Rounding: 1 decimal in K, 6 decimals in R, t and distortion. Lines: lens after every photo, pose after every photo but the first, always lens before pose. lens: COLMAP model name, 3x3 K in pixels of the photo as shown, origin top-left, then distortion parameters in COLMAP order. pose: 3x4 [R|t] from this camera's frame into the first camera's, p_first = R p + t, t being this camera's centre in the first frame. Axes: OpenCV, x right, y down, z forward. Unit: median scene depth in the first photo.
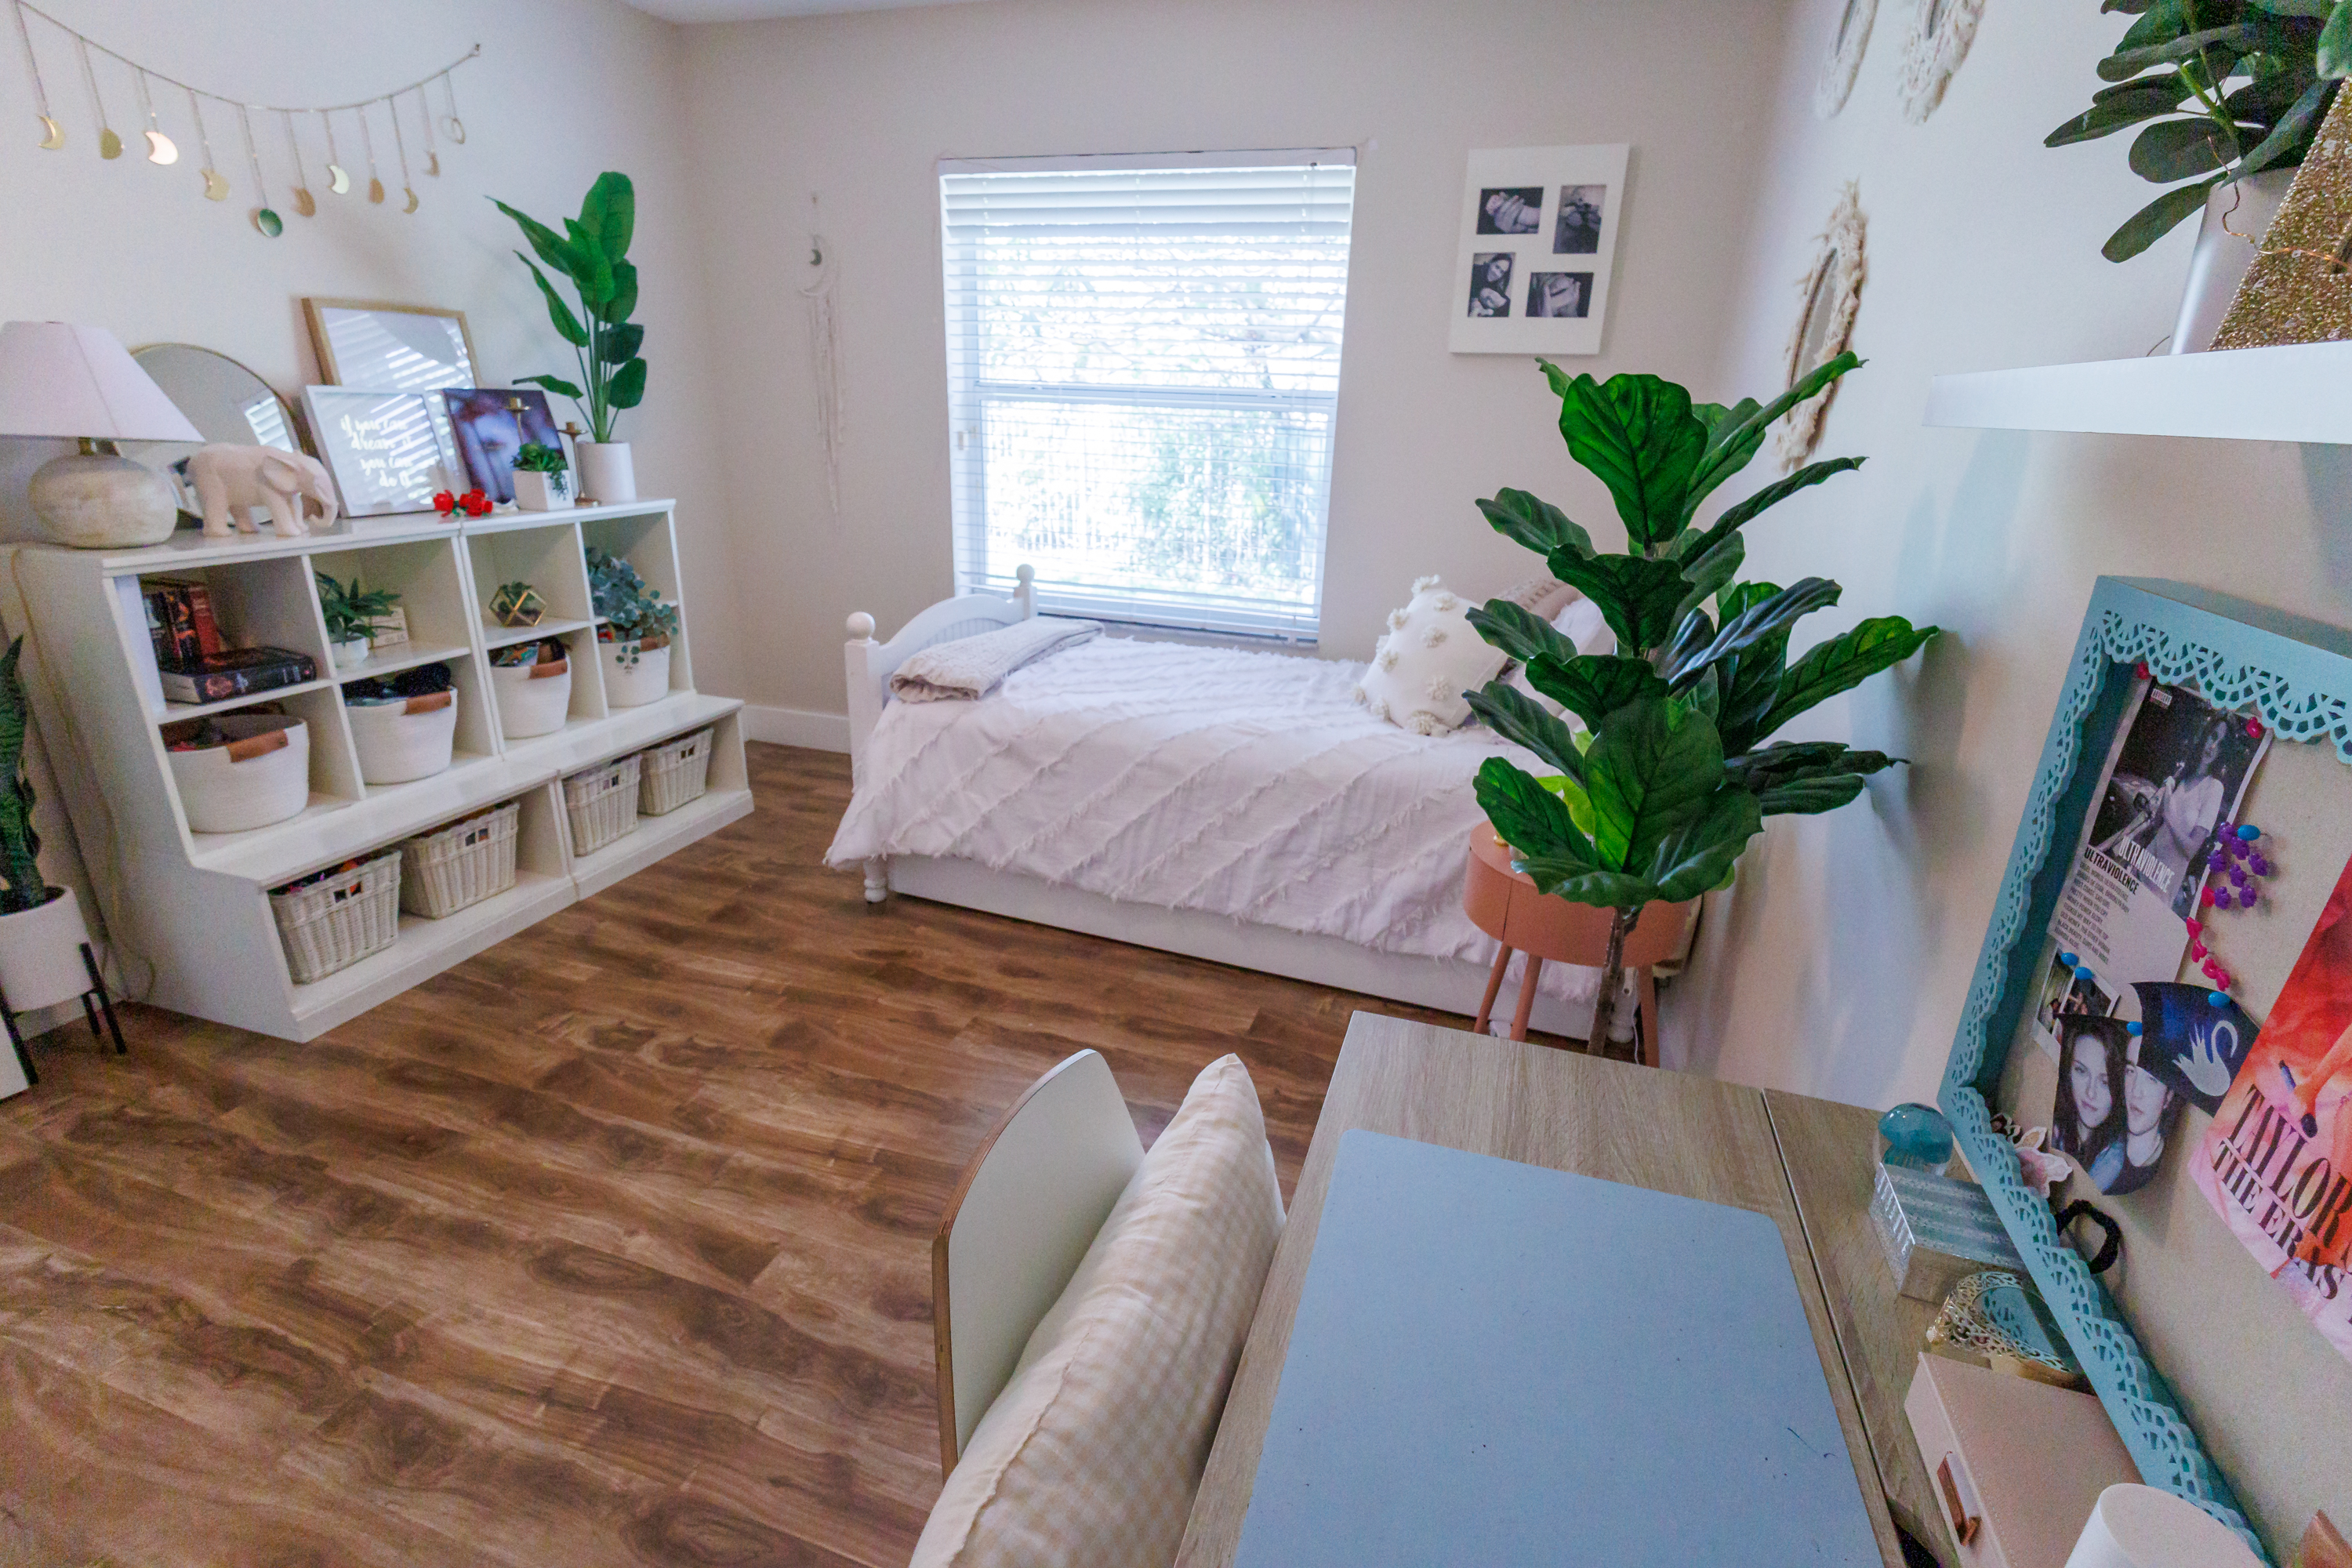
lens RADIAL K [[1080.2, 0, 1174.1], [0, 1080.2, 787.0], [0, 0, 1]] dist [0.002146, 0.001565]
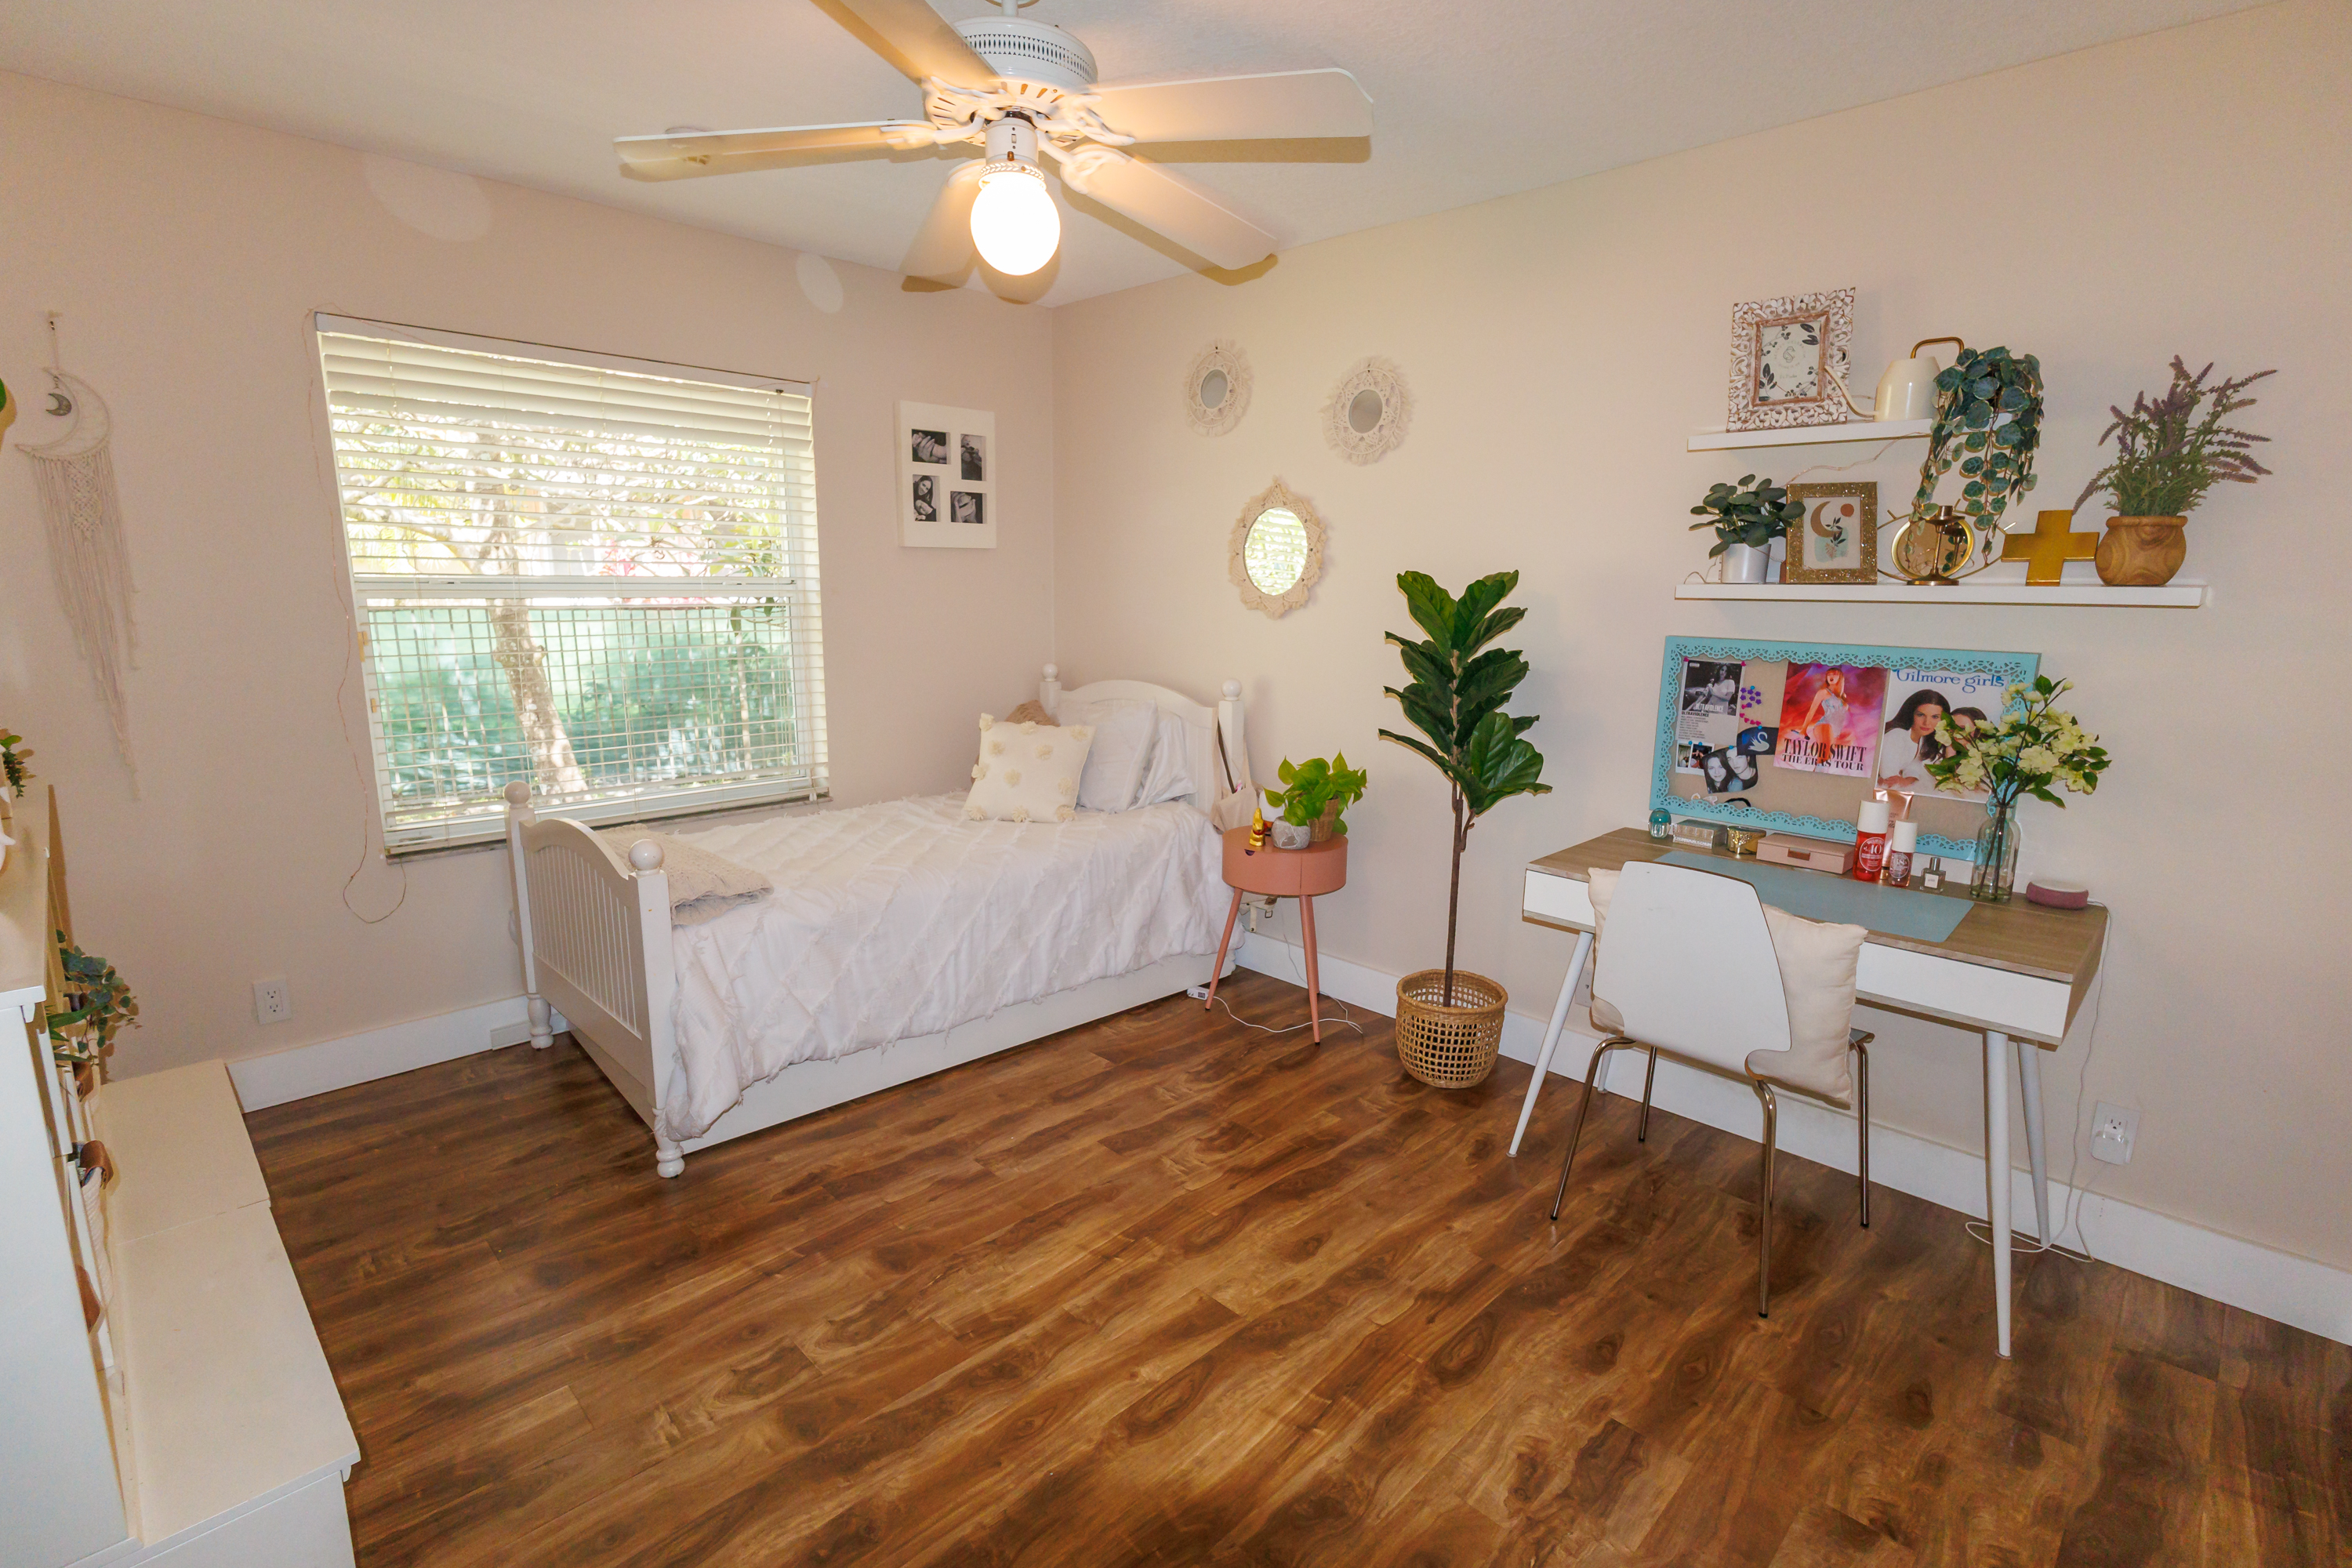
lens RADIAL K [[1080.2, 0, 1174.1], [0, 1080.2, 787.0], [0, 0, 1]] dist [0.002146, 0.001565]
pose [[0.455539, -0.197017, 0.868141, -0.917686], [0.310790, 0.949039, 0.052295, -0.124580], [-0.834203, 0.245987, 0.493555, 0.218594]]
